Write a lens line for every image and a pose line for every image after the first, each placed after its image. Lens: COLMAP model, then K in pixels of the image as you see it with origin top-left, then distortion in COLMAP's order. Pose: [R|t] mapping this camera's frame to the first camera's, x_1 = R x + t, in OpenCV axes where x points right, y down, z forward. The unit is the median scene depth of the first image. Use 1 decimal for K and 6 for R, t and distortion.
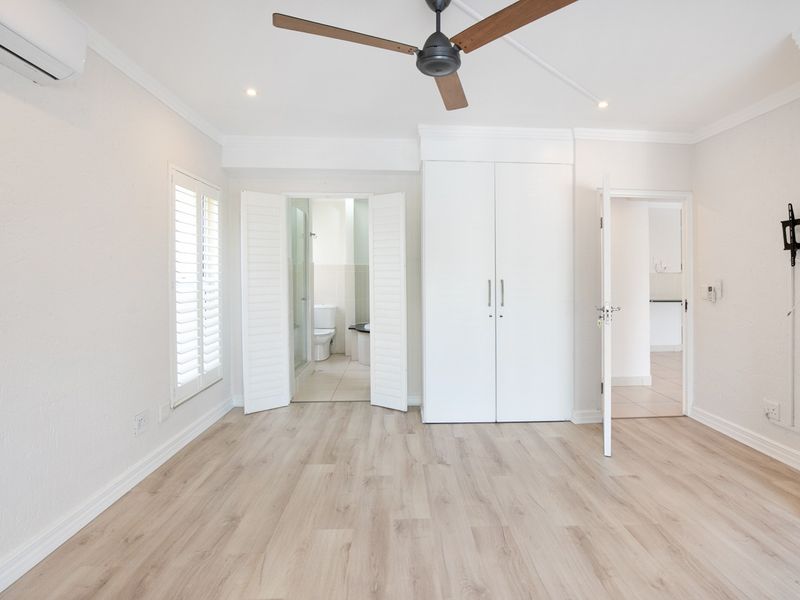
lens RADIAL K [[434.6, 0, 403.6], [0, 434.6, 278.2], [0, 0, 1]] dist [-0.000263, 0.000012]
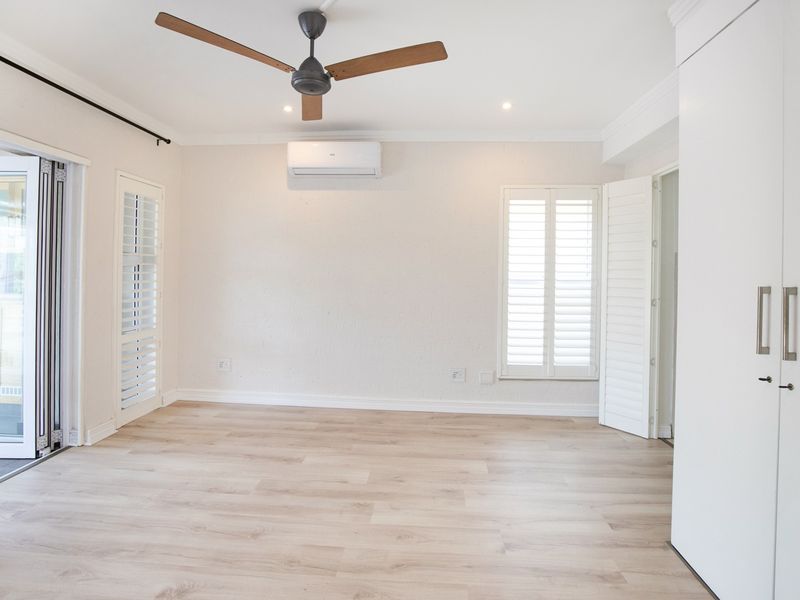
lens RADIAL K [[395.5, 0, 382.0], [0, 395.5, 271.2], [0, 0, 1]] dist [-0.040085, 0.009525]
pose [[-0.095241, -0.012164, -0.995380, 0.913535], [-0.021367, 0.999720, -0.010173, 0.008971], [0.995225, 0.020299, -0.095474, 1.094943]]
